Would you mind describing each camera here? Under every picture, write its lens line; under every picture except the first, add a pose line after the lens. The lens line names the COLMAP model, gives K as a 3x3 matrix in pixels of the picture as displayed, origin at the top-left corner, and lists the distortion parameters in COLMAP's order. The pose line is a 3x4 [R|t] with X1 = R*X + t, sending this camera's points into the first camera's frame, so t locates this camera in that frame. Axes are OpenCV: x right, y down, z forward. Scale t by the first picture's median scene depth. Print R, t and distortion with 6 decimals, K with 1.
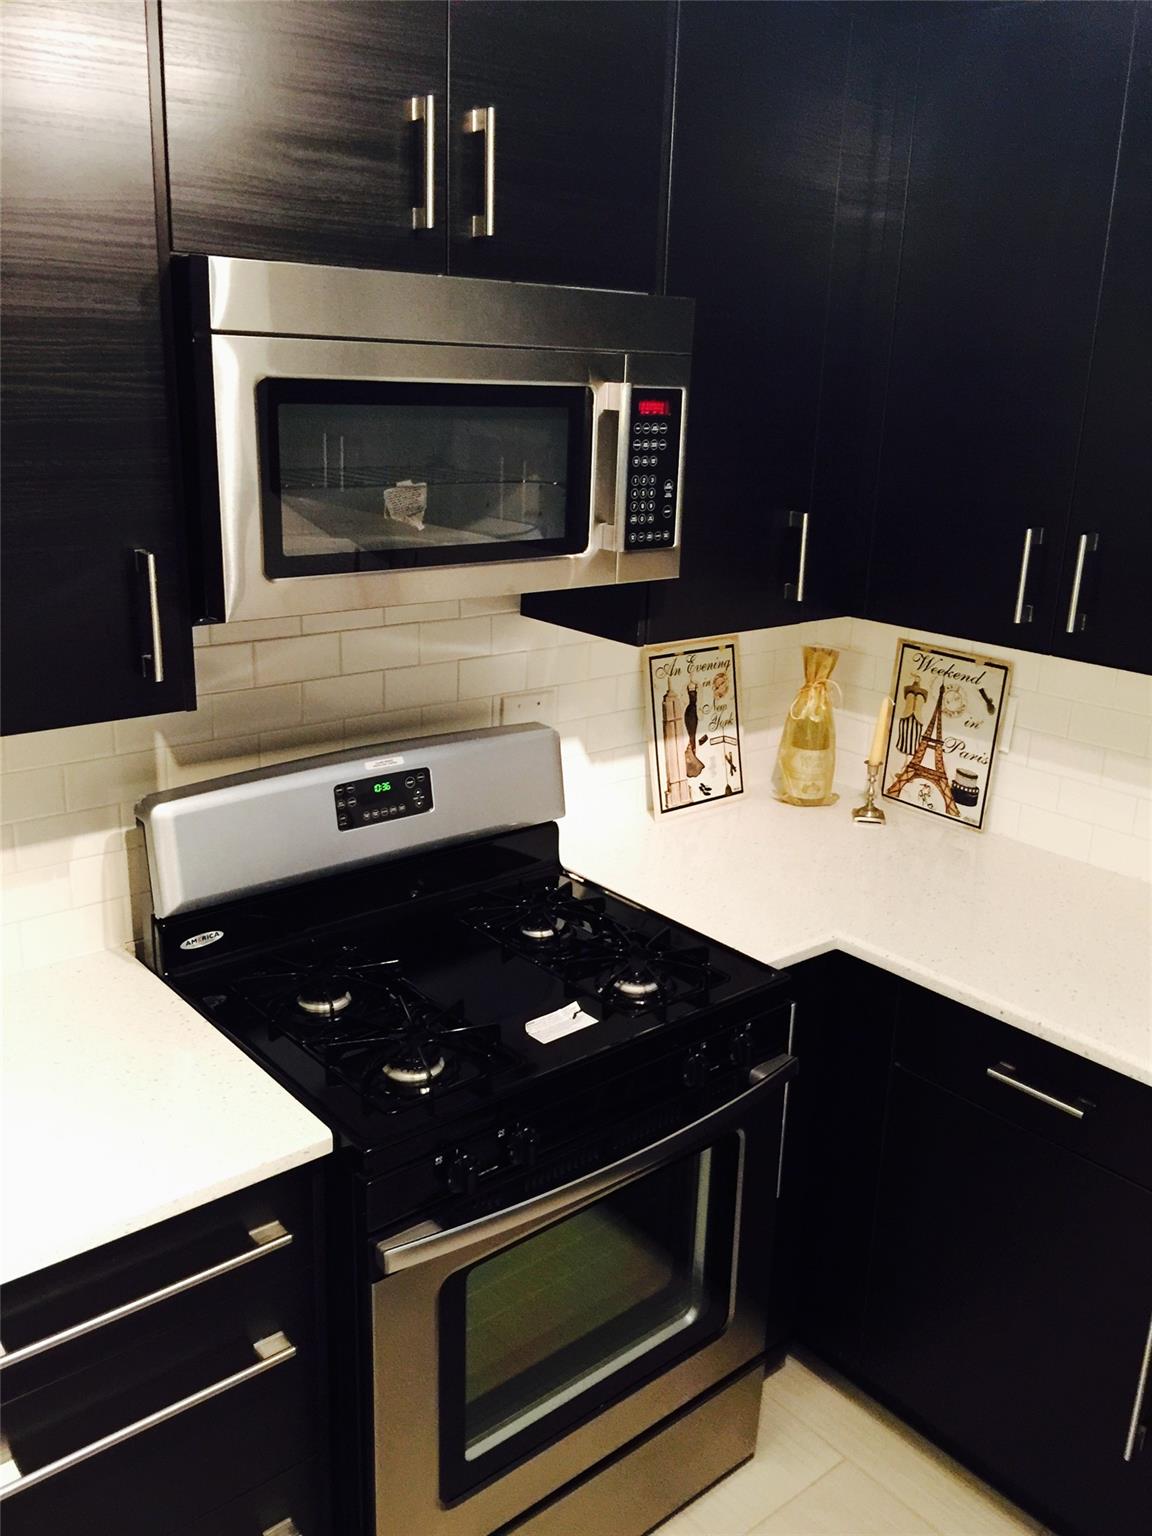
lens RADIAL K [[1296.3, 0, 576.3], [0, 1296.3, 765.5], [0, 0, 1]] dist [0.012125, -0.026226]
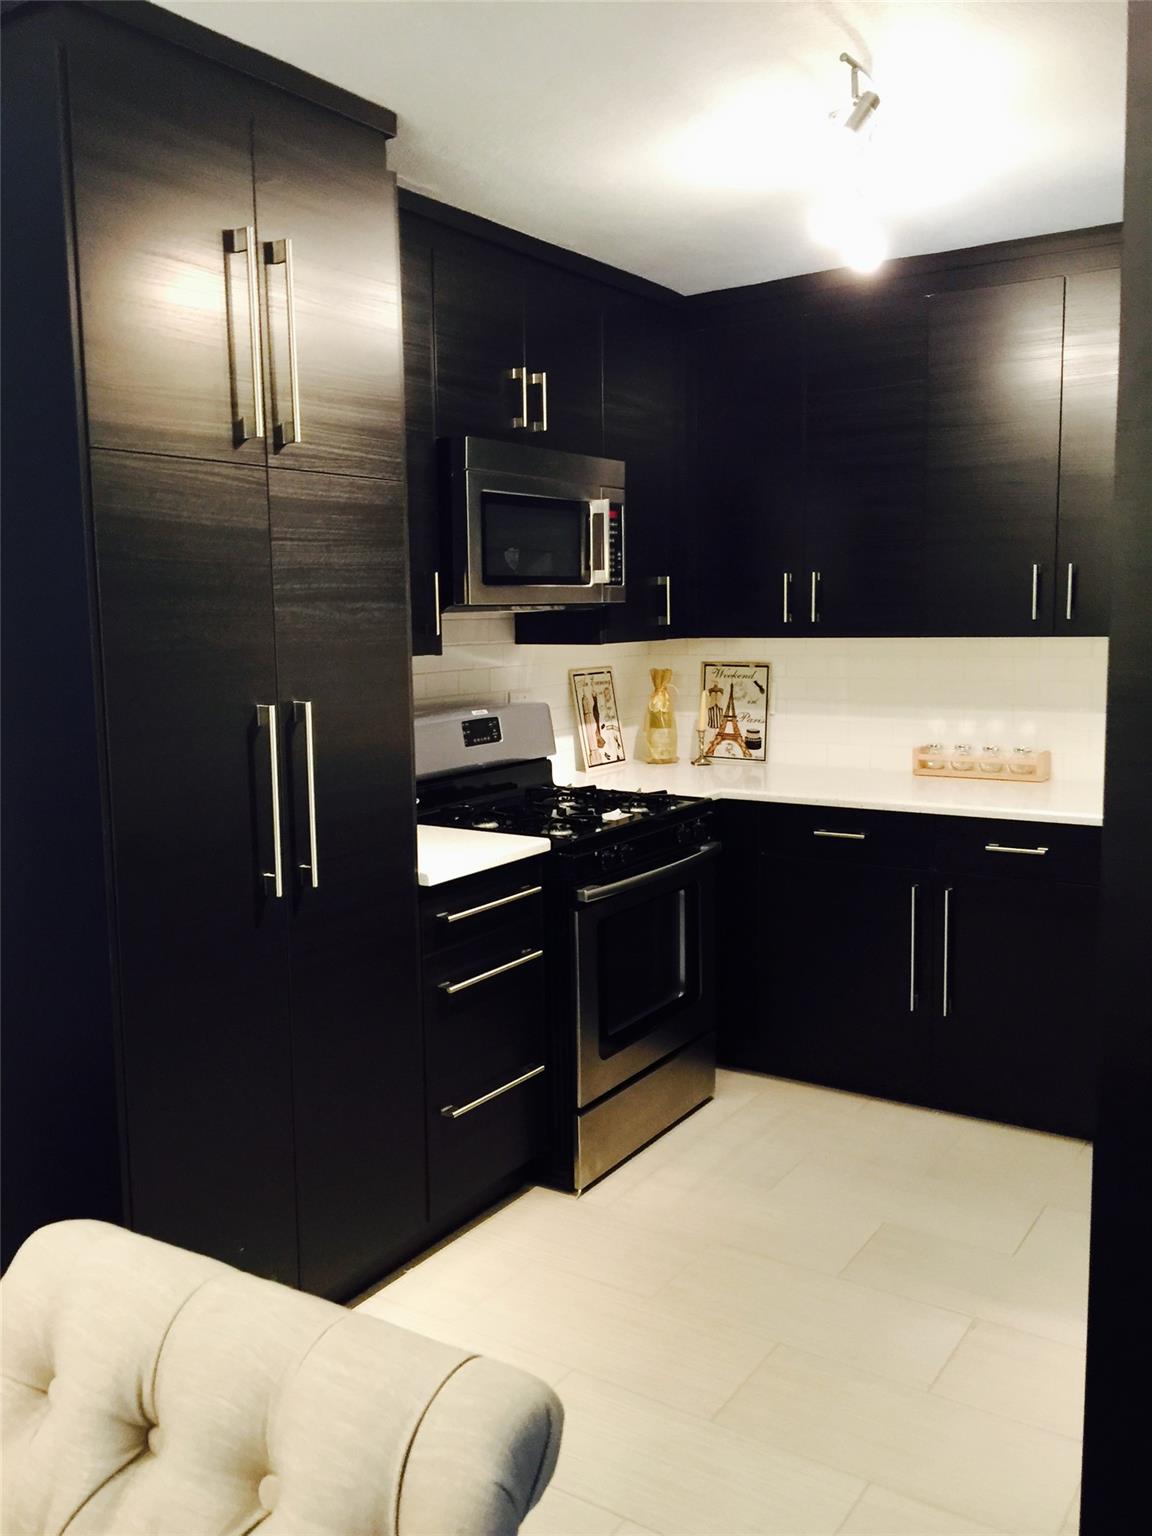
lens RADIAL K [[1296.3, 0, 575.4], [0, 1296.3, 769.8], [0, 0, 1]] dist [0.012125, -0.026226]
pose [[0.955222, -0.084914, 0.283445, -0.416346], [0.130510, 0.980631, -0.146051, 0.276049], [-0.265553, 0.176503, 0.947802, -0.562796]]
